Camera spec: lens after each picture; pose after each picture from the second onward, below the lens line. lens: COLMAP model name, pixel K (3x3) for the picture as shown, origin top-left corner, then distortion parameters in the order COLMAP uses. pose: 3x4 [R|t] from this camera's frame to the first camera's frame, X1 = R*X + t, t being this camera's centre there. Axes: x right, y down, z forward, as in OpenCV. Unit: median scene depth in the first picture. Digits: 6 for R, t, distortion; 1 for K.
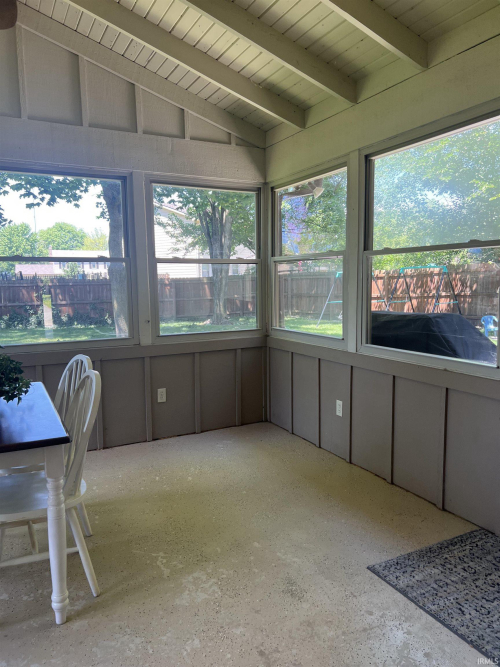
lens RADIAL K [[503.7, 0, 255.7], [0, 503.7, 333.1], [0, 0, 1]] dist [0.048767, -0.058976]
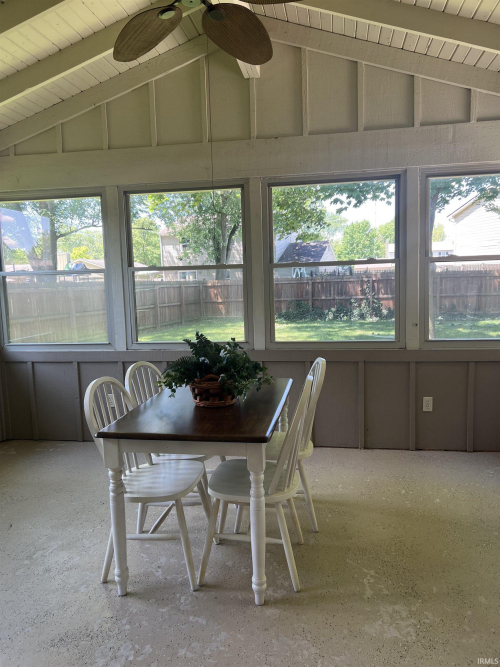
lens RADIAL K [[503.7, 0, 252.9], [0, 503.7, 333.6], [0, 0, 1]] dist [0.048767, -0.058976]
pose [[0.797444, 0.054084, -0.600964, 0.116672], [-0.043274, 0.998536, 0.032442, -0.024561], [0.601839, 0.000136, 0.798617, 0.056424]]
